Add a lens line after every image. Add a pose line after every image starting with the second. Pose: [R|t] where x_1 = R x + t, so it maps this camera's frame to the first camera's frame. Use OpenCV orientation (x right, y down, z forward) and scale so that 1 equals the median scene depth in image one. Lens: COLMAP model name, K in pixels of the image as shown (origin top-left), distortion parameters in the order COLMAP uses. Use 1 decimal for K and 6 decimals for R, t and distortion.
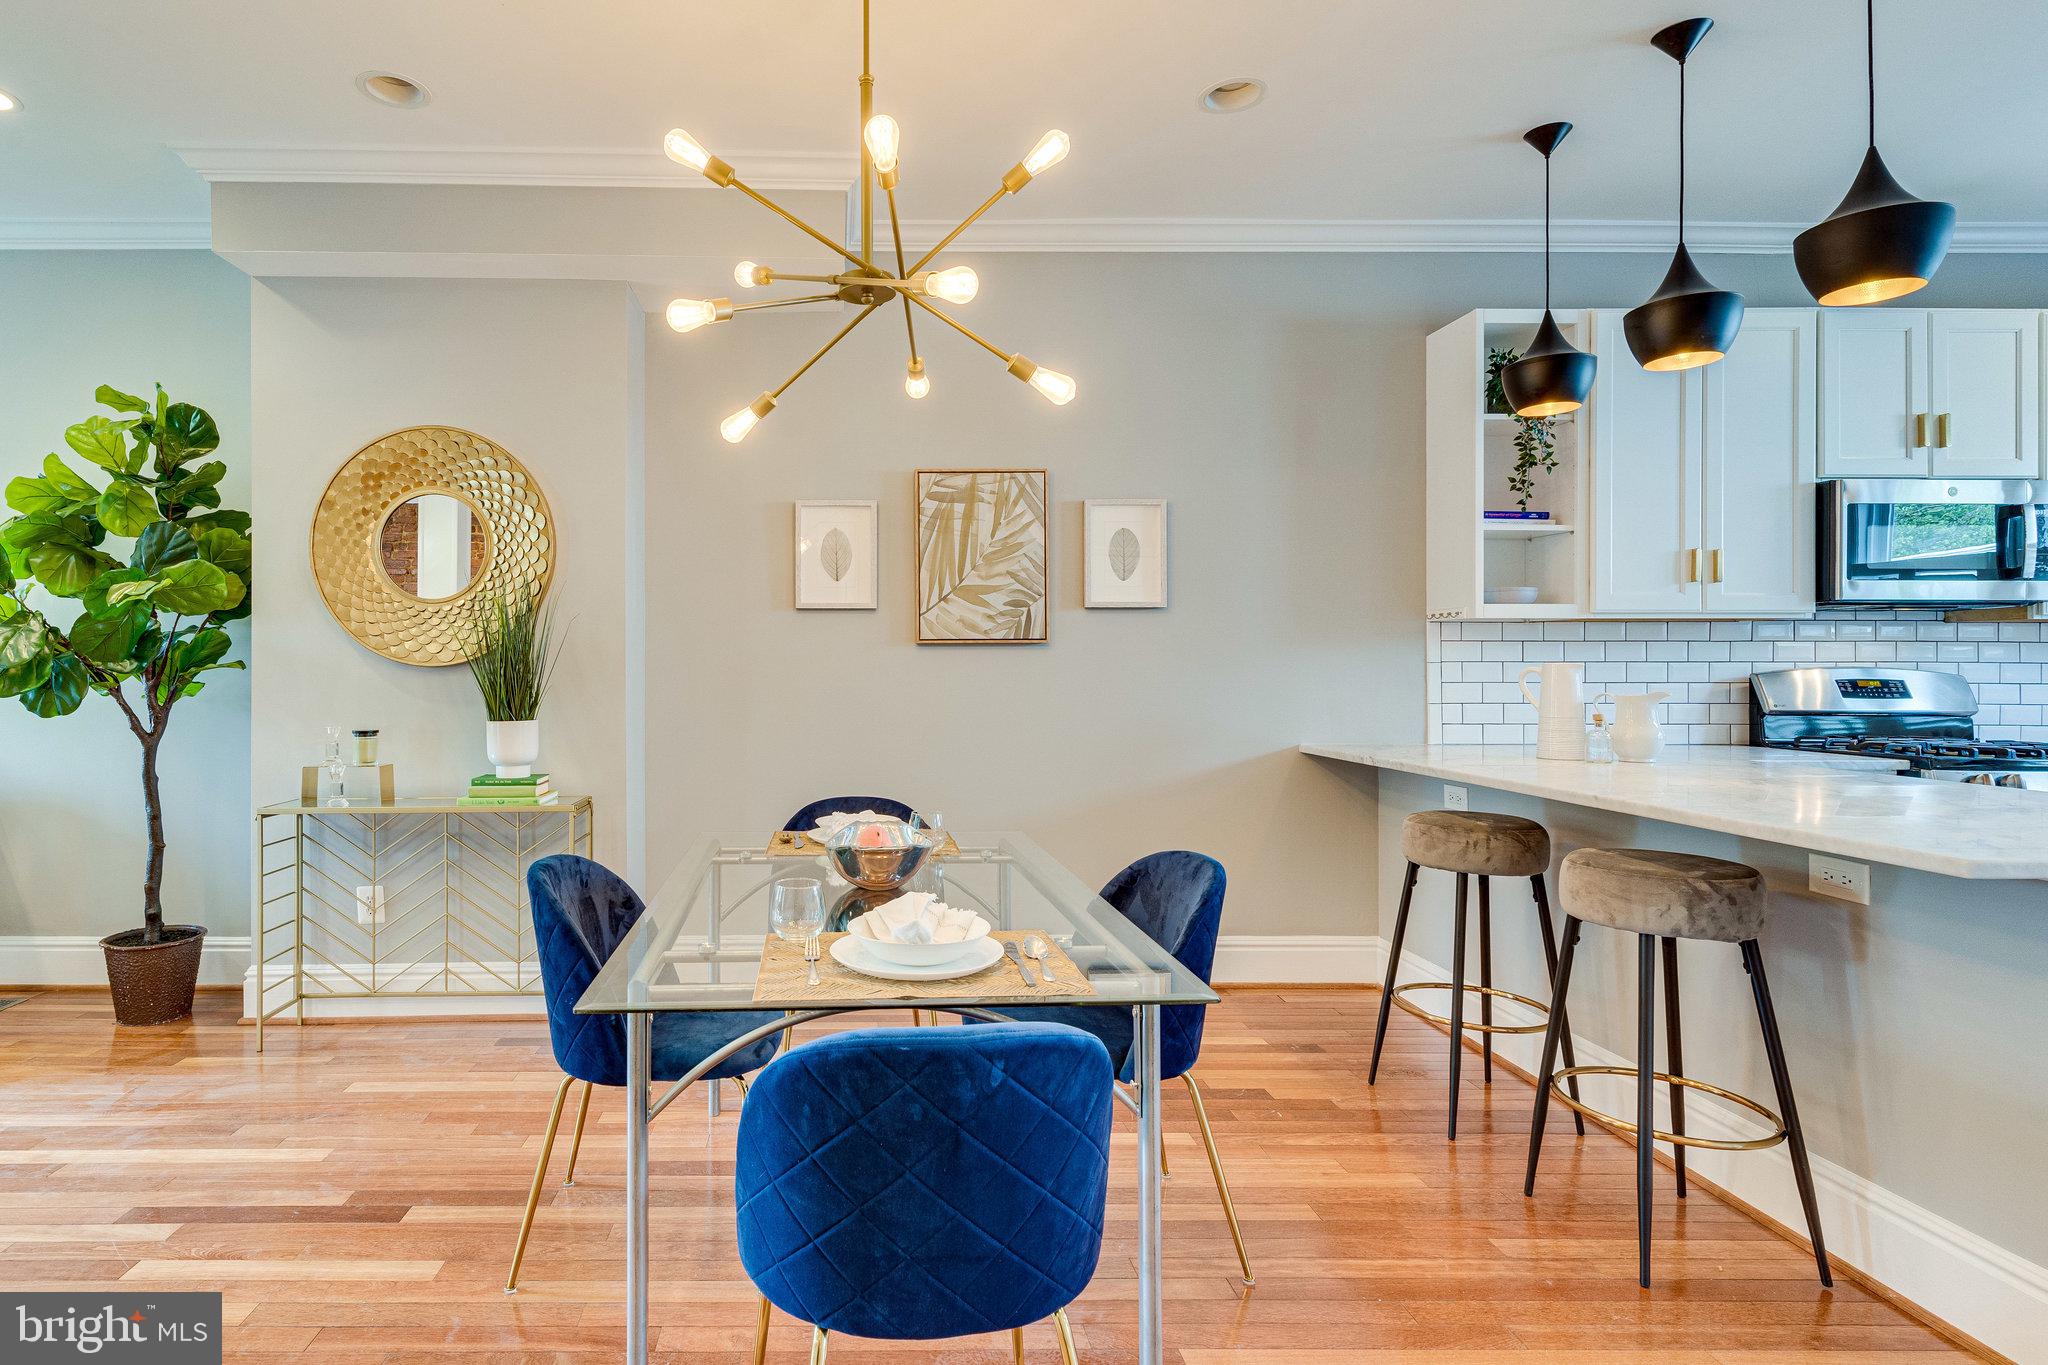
lens RADIAL K [[1018.4, 0, 1036.3], [0, 1018.4, 674.8], [0, 0, 1]] dist [0.003381, -0.001760]
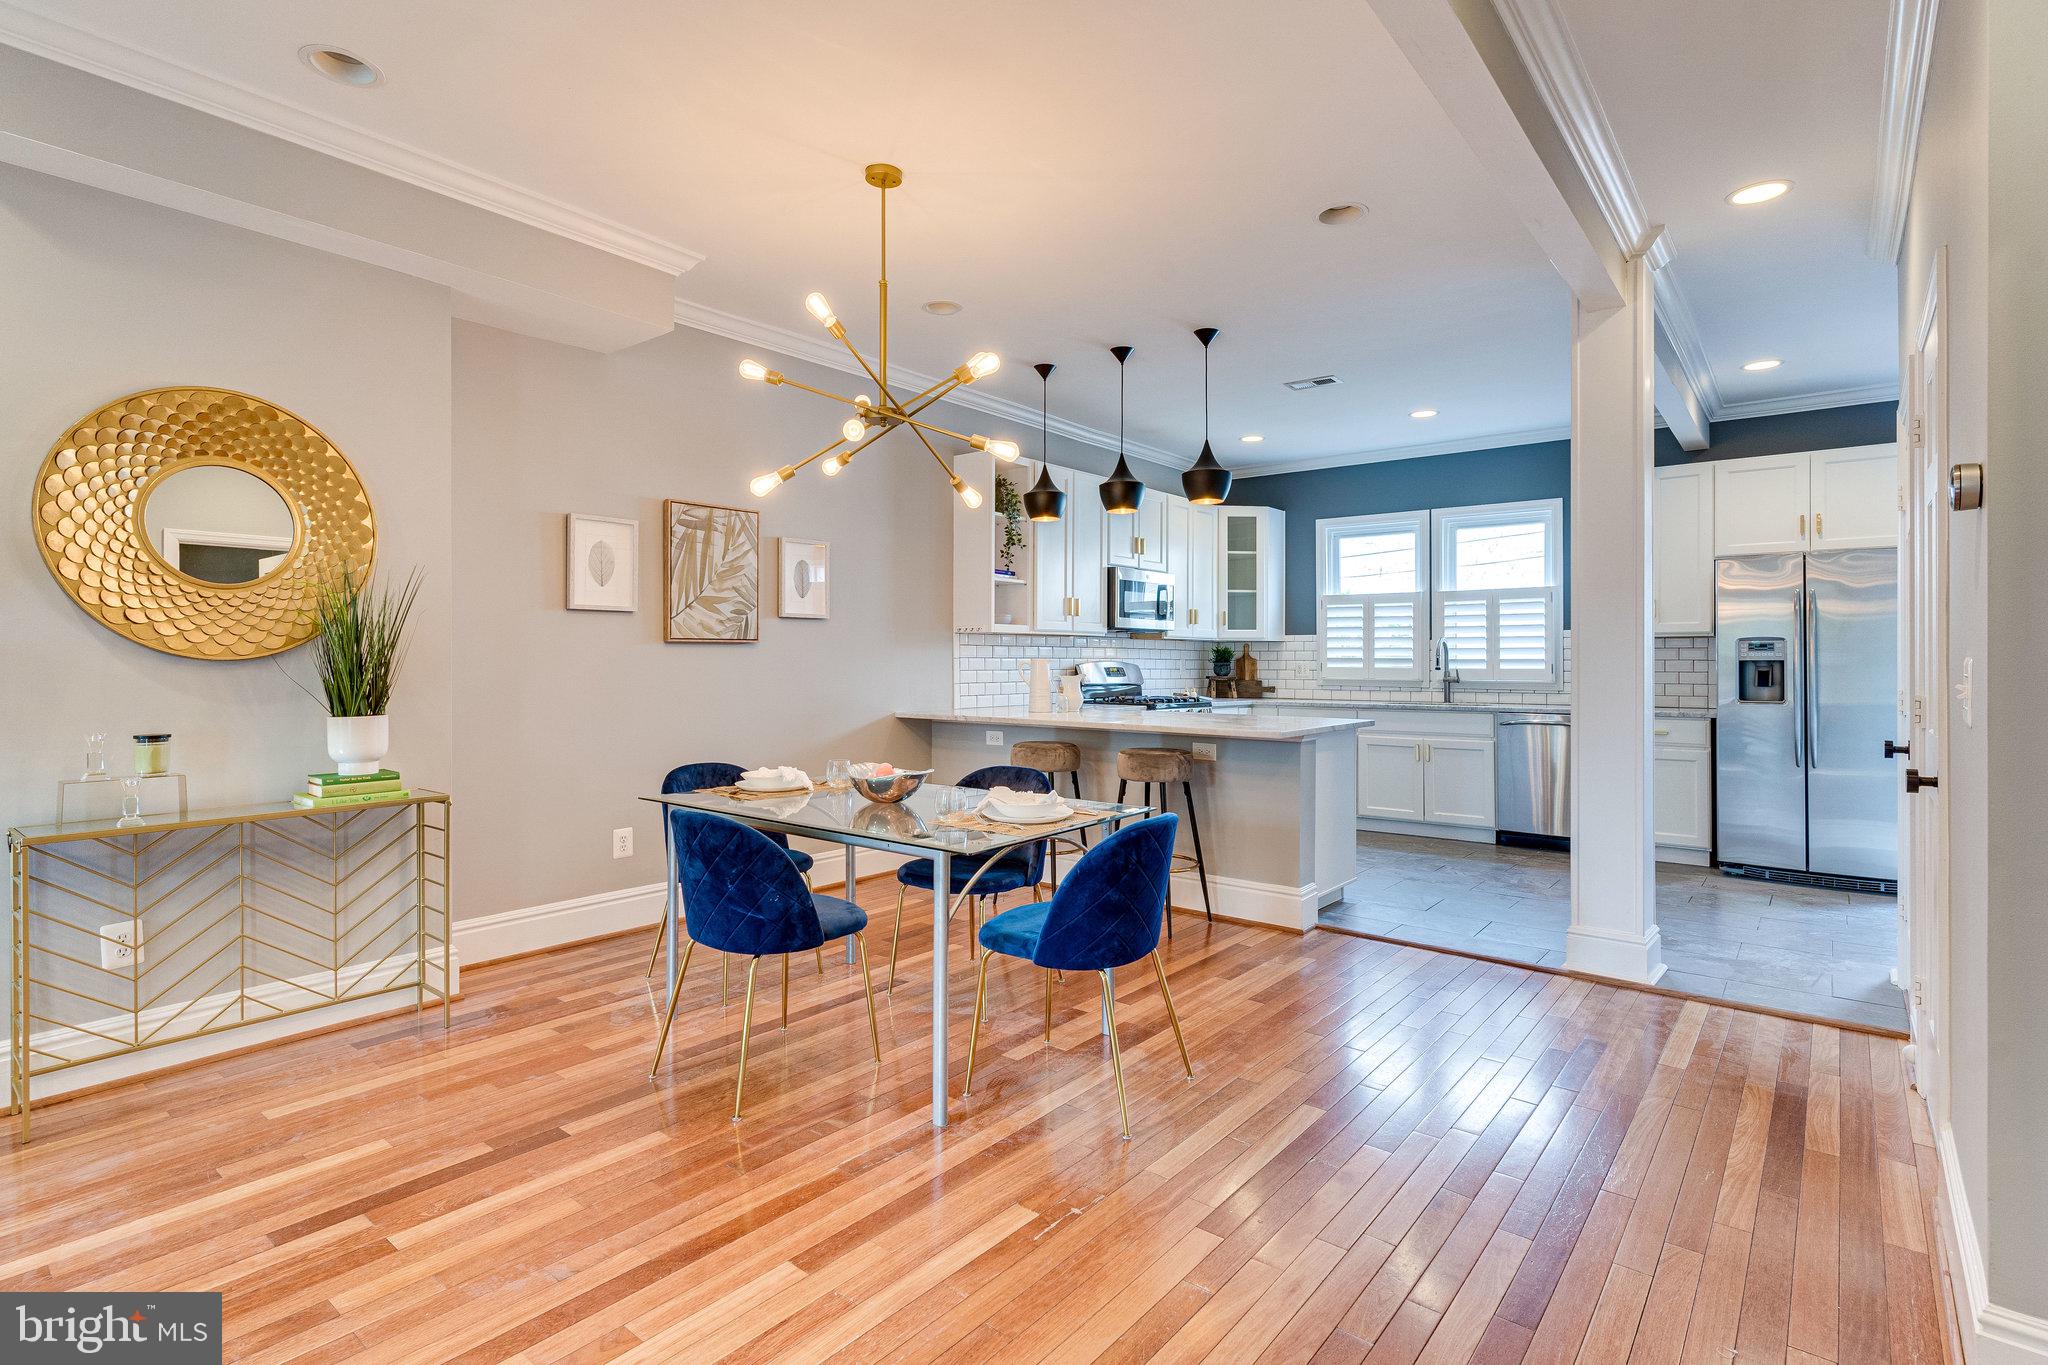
lens RADIAL K [[1018.4, 0, 1006.2], [0, 1018.4, 660.7], [0, 0, 1]] dist [0.003381, -0.001760]
pose [[0.638699, 0.000343, 0.769457, -0.837308], [0.001899, 0.999996, -0.002022, -0.004718], [-0.769455, 0.002753, 0.638696, -0.095670]]
